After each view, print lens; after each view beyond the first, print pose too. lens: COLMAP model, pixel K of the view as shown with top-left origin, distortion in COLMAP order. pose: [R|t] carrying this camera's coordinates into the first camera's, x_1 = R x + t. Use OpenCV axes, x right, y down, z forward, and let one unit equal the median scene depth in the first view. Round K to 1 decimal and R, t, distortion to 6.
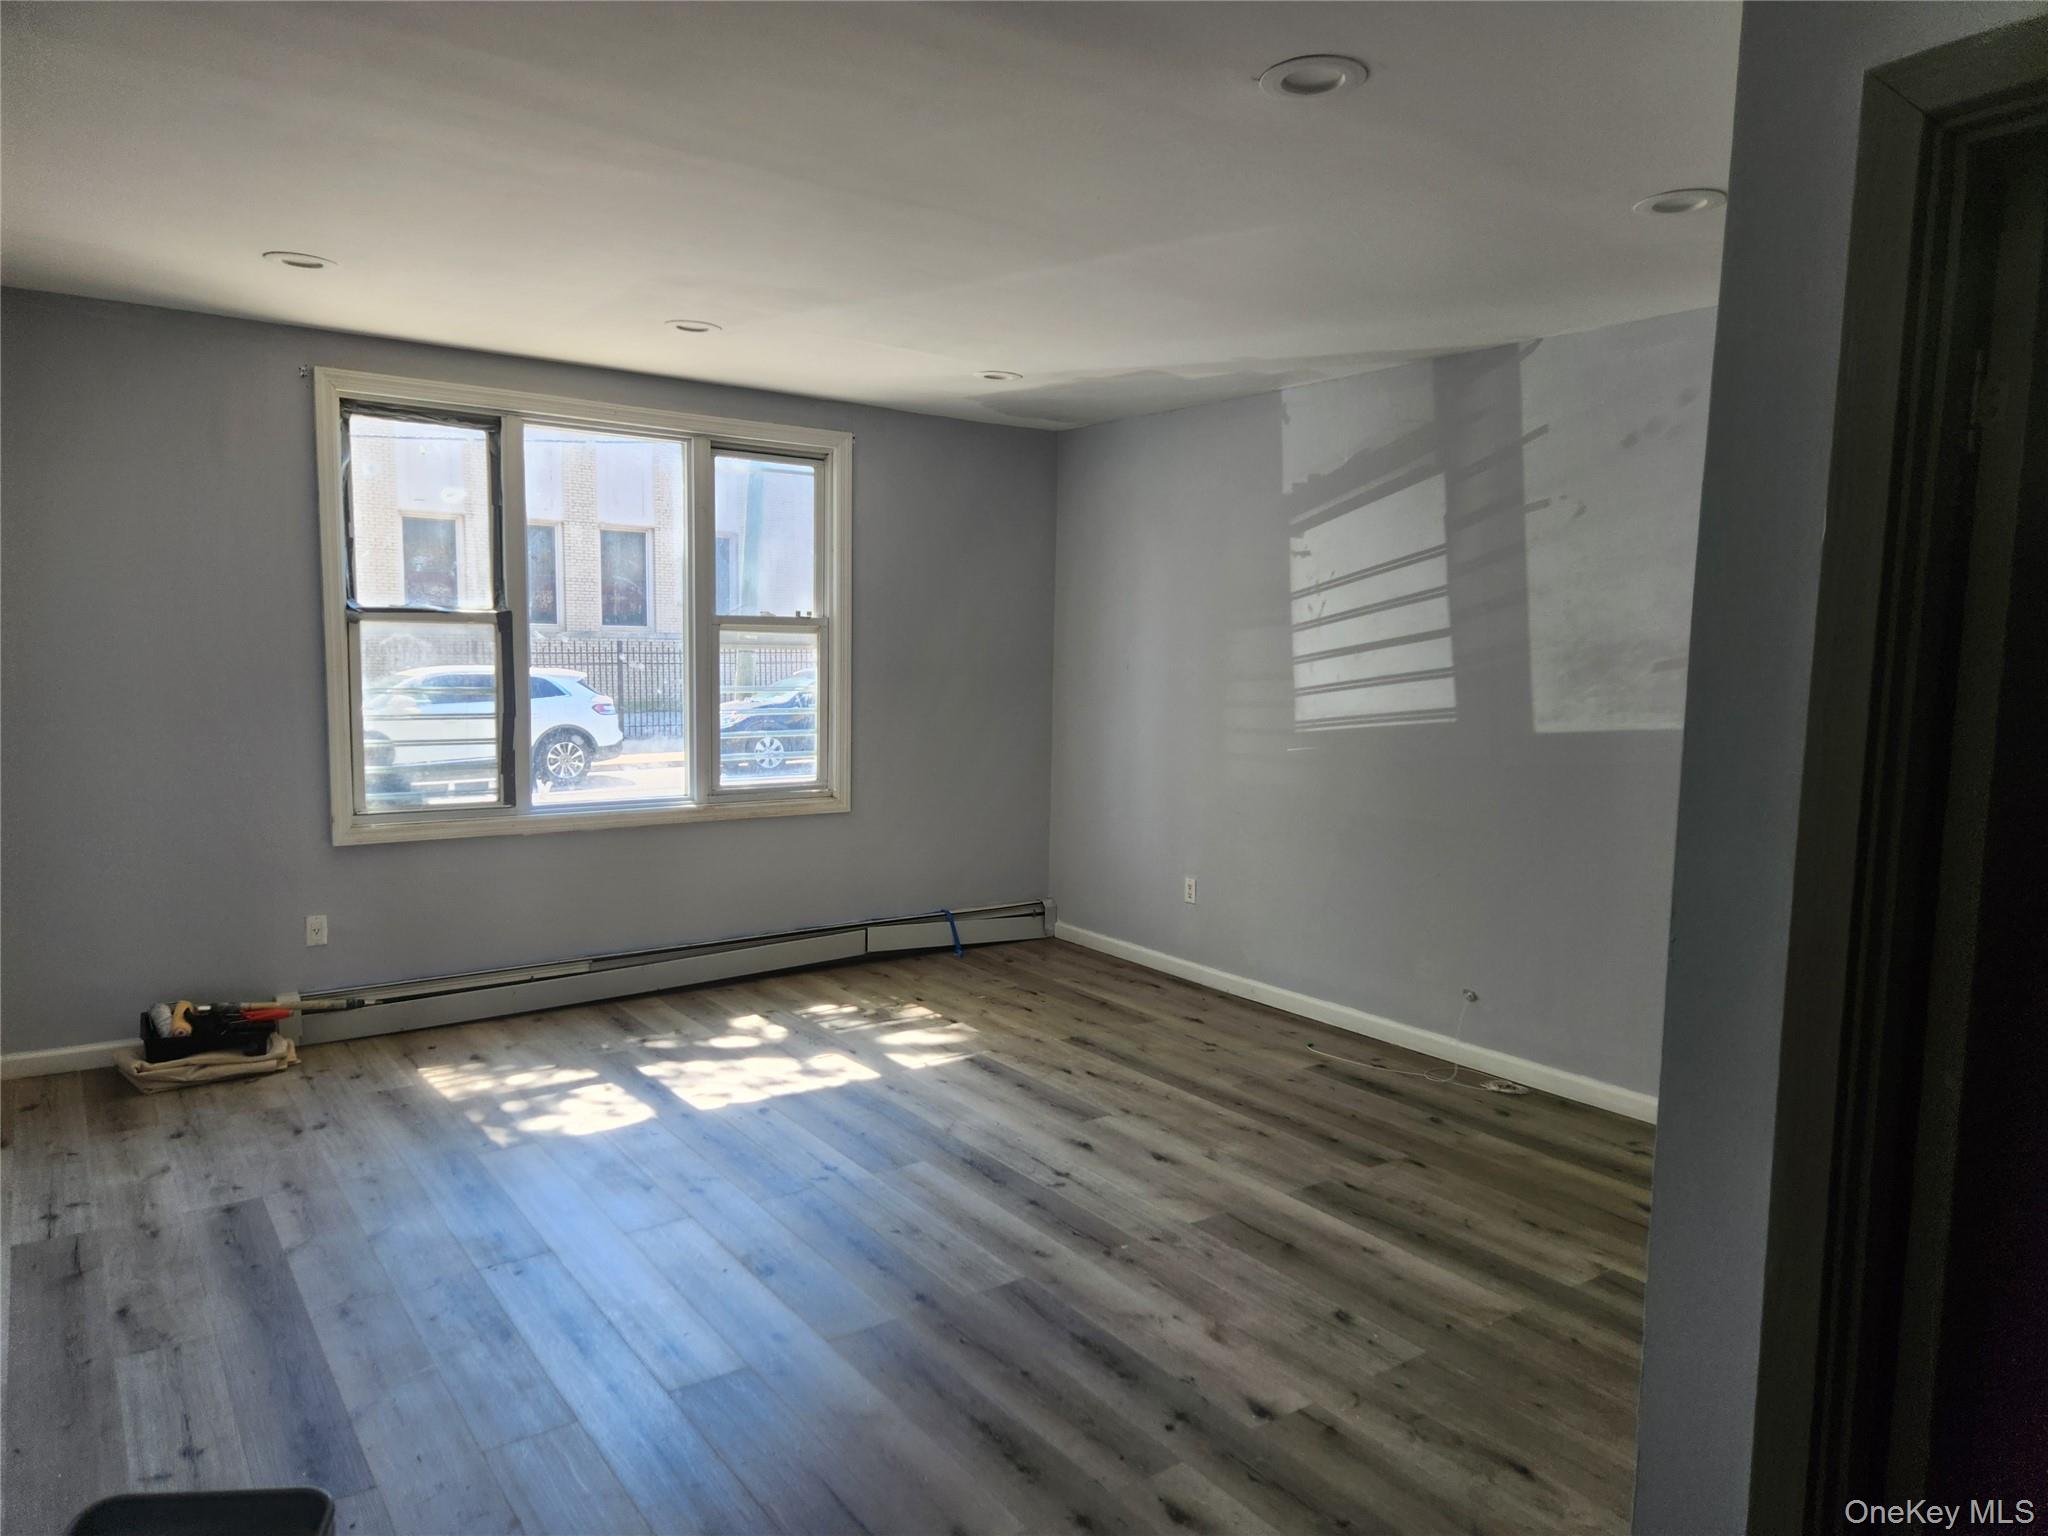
lens RADIAL K [[1353.2, 0, 987.3], [0, 1353.2, 778.8], [0, 0, 1]] dist [0.050517, -0.000522]
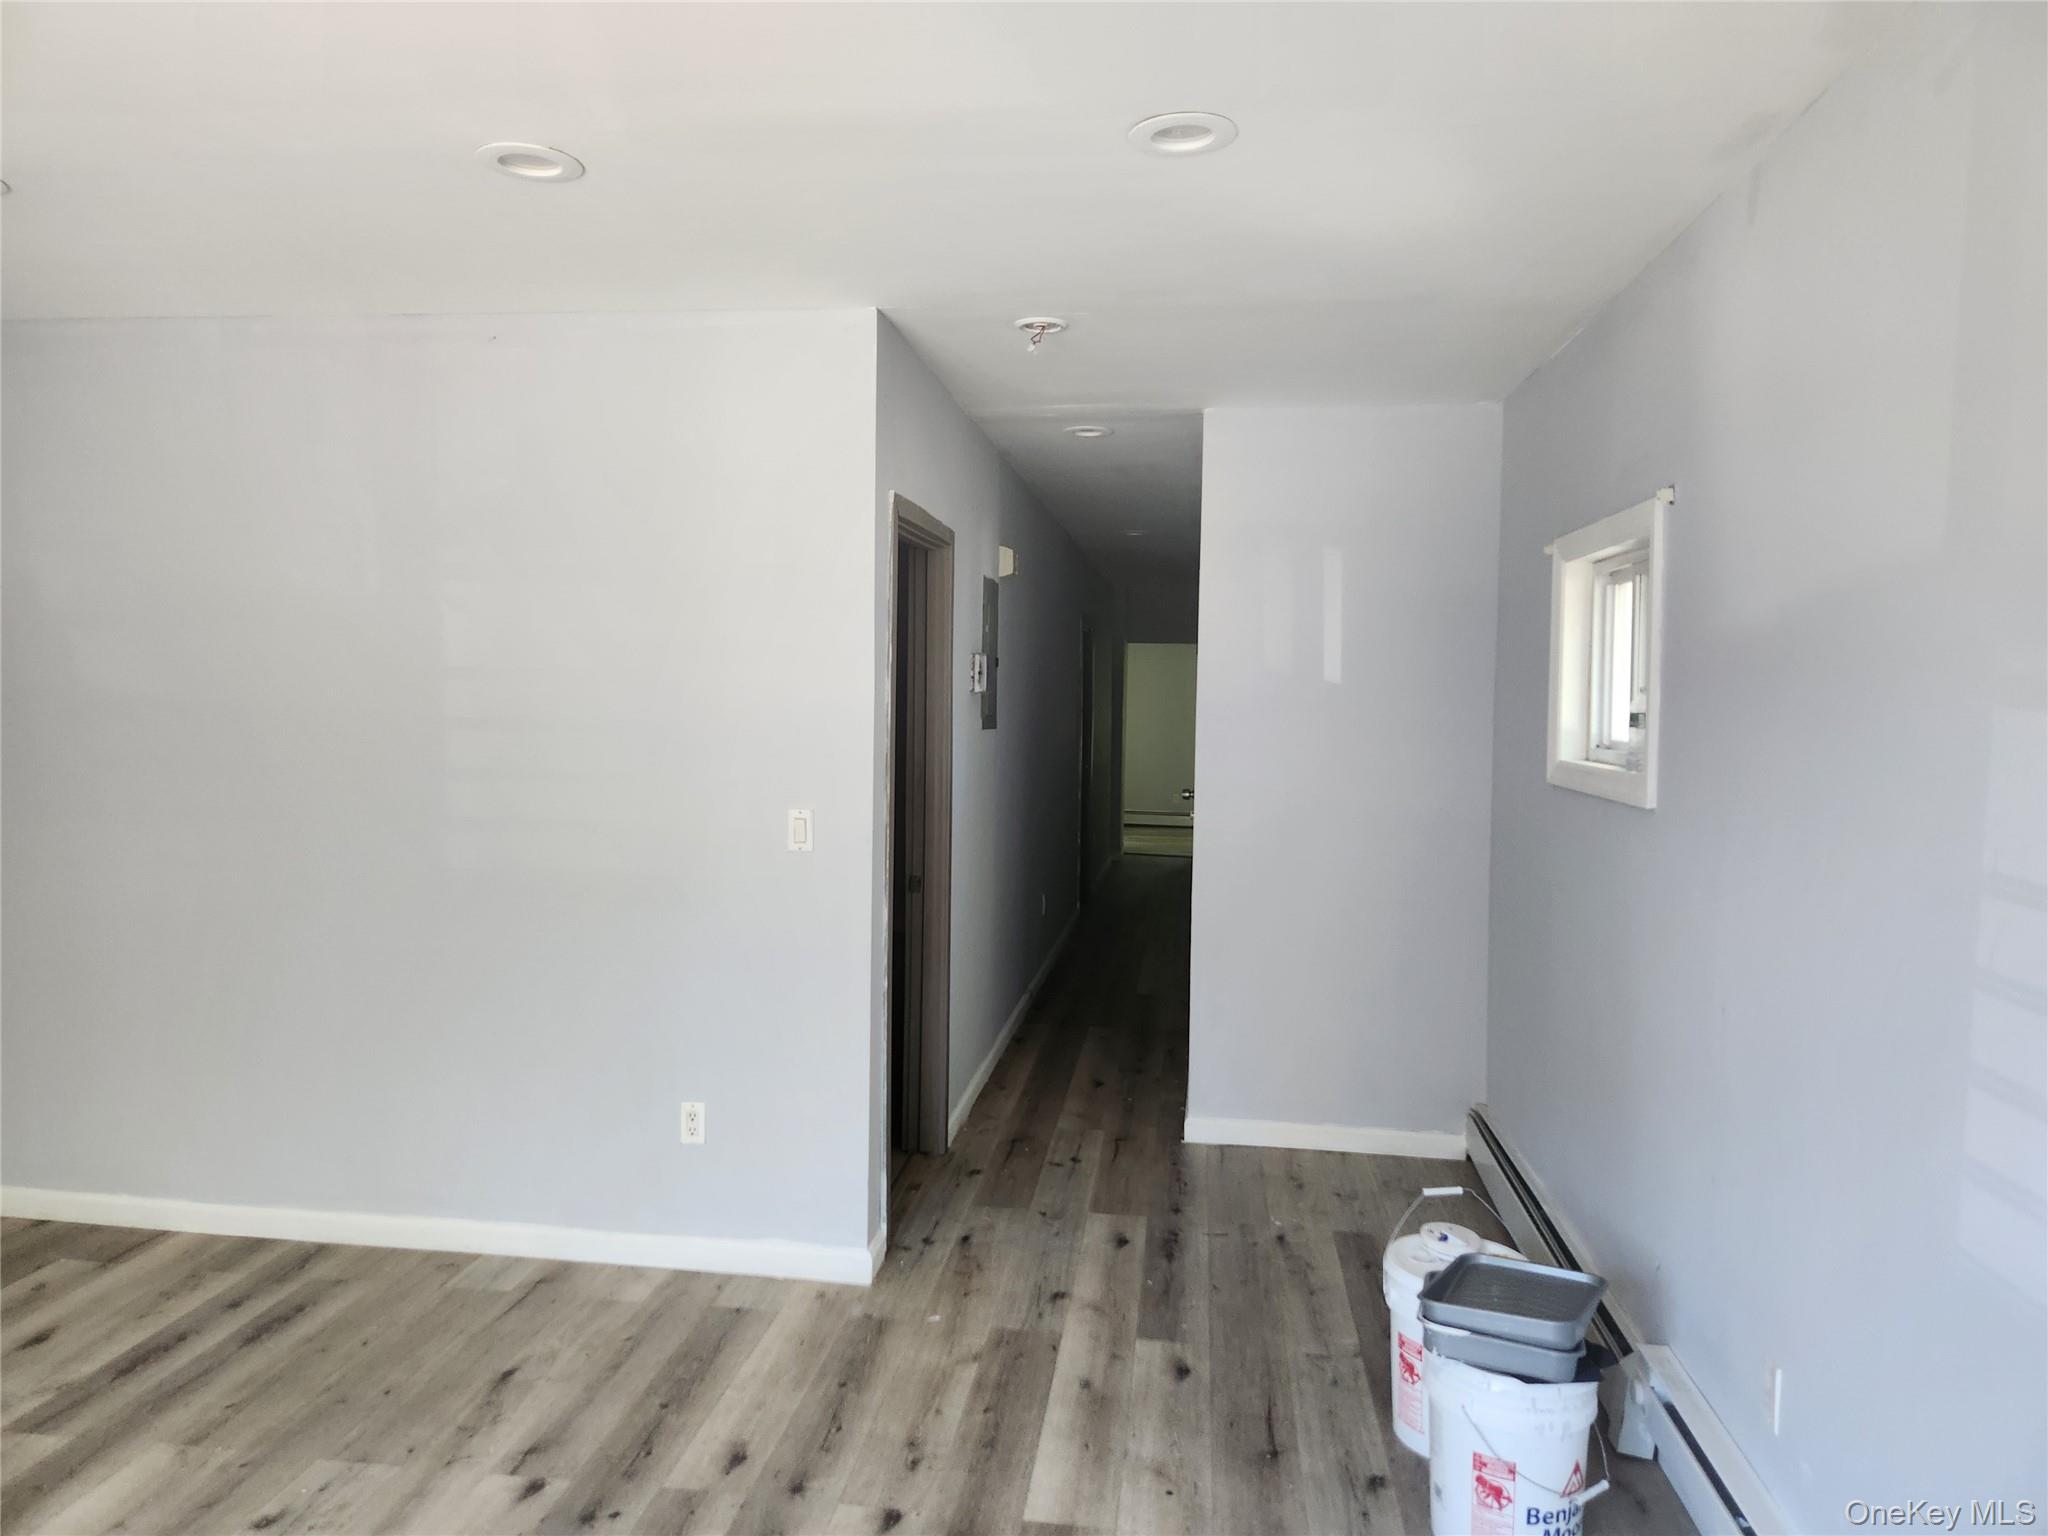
lens RADIAL K [[1385.6, 0, 1028.8], [0, 1385.6, 759.3], [0, 0, 1]] dist [0.074926, -0.054543]
pose [[-0.742662, -0.063705, 0.666630, -0.415058], [0.043473, 0.988779, 0.142922, -0.107607], [-0.668254, 0.135123, -0.731559, 0.845355]]
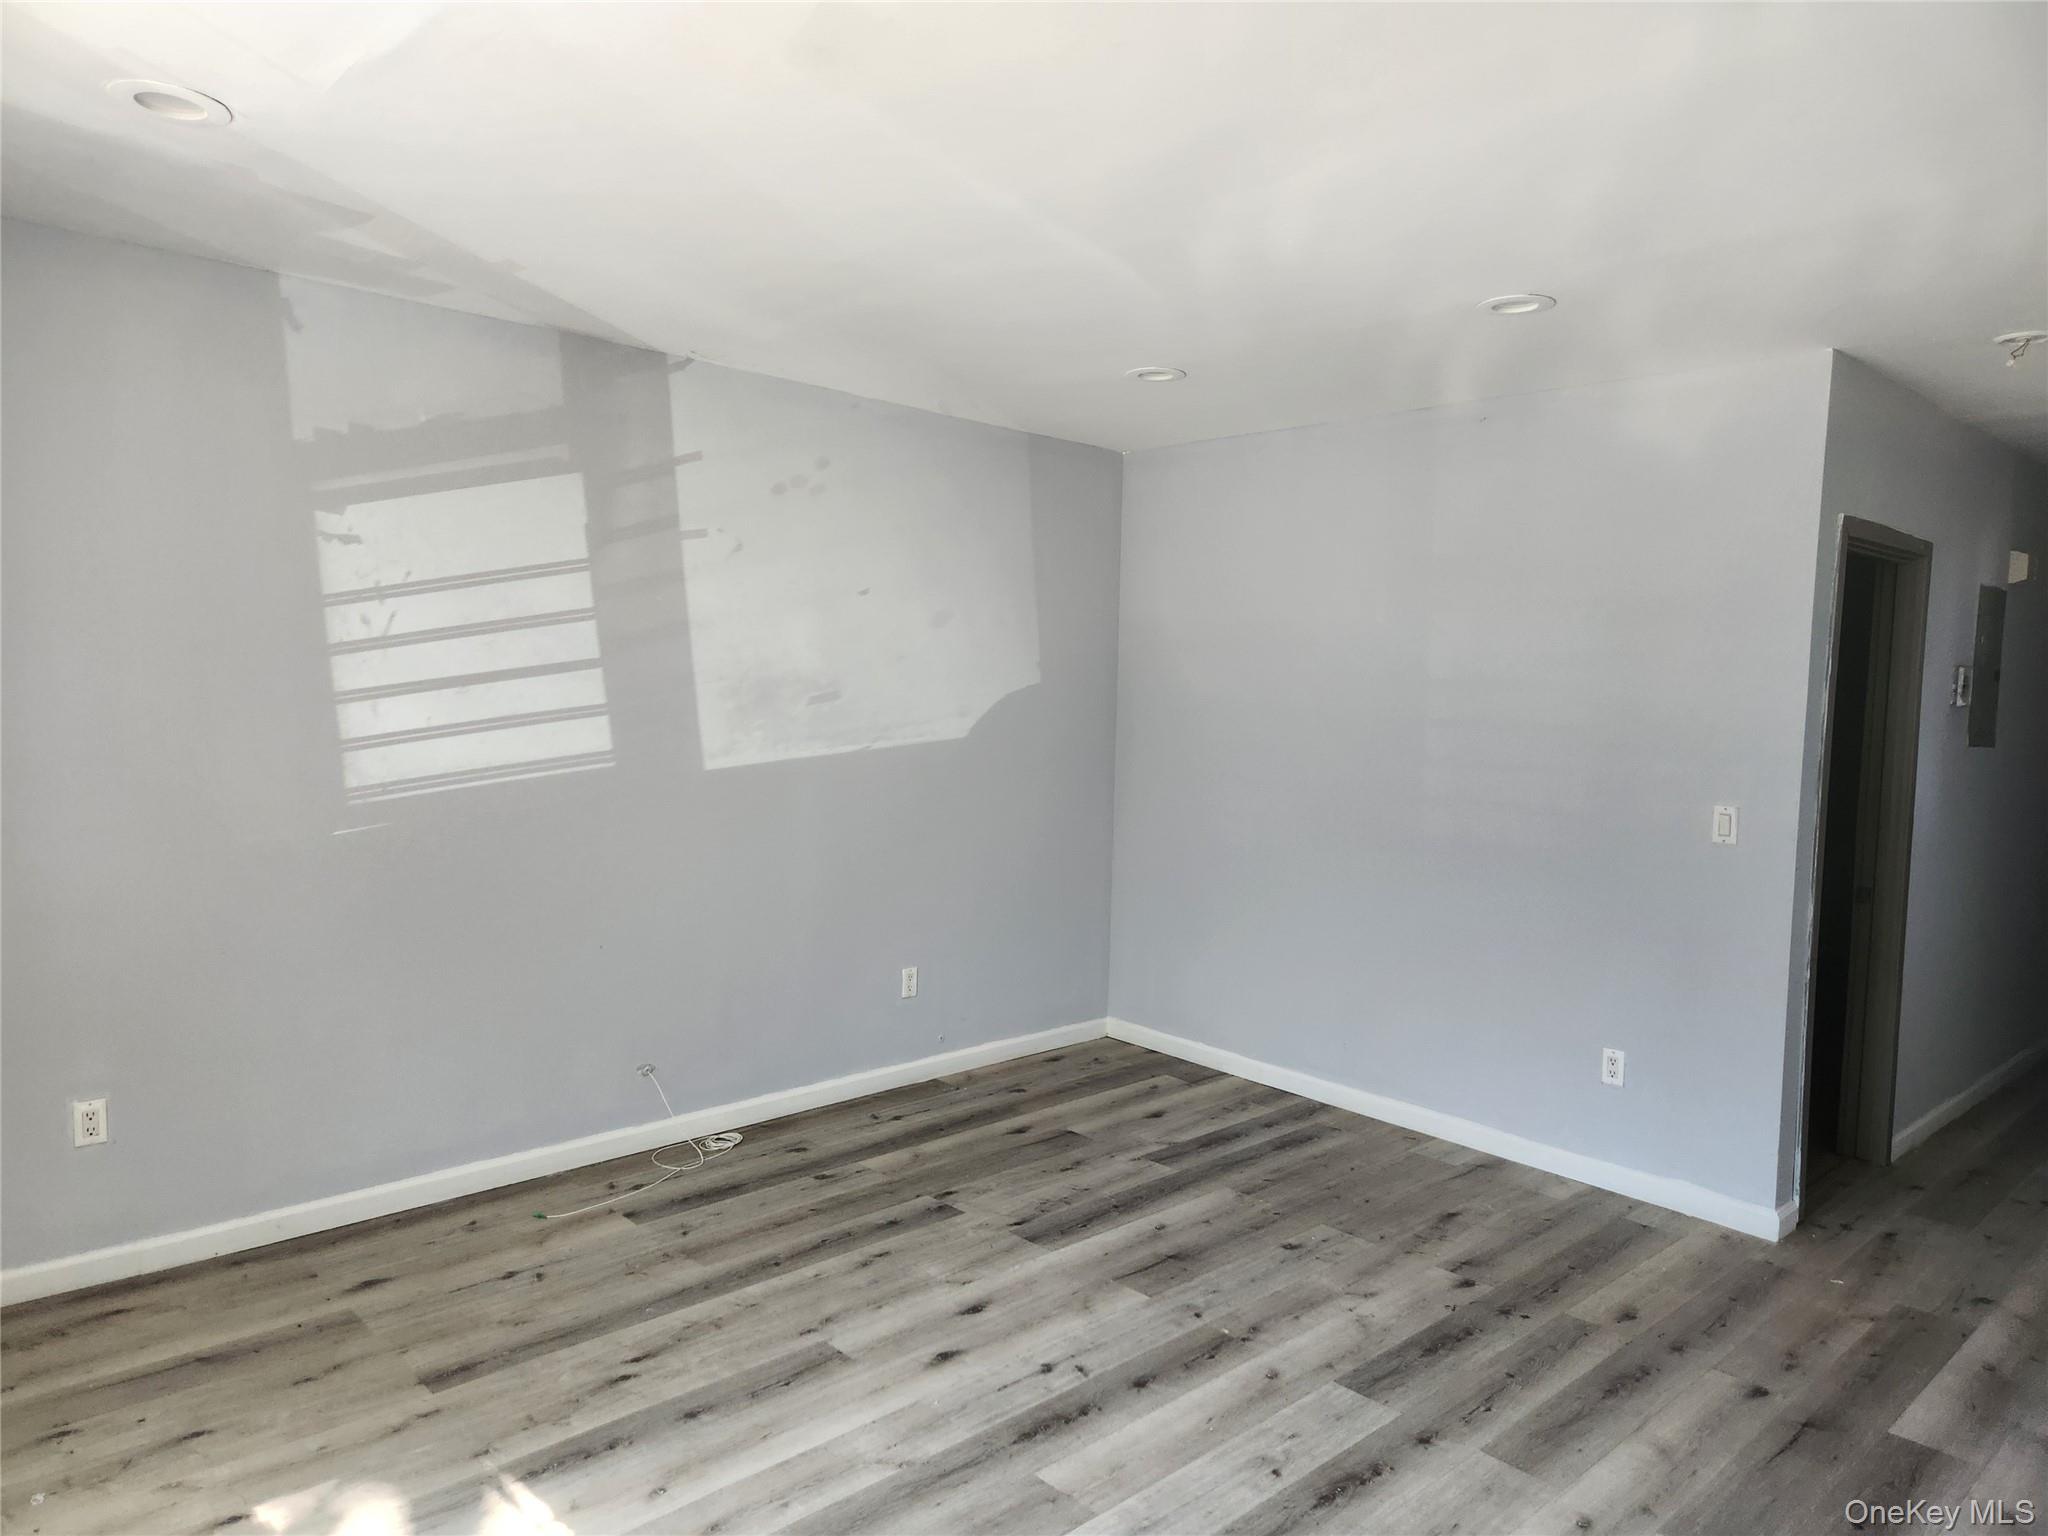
lens RADIAL K [[1385.6, 0, 1028.8], [0, 1385.6, 759.3], [0, 0, 1]] dist [0.074926, -0.054543]
pose [[-0.160445, -0.078598, 0.983910, -0.607985], [0.070627, 0.993355, 0.090870, -0.115467], [-0.984515, 0.084071, -0.153828, 0.934400]]
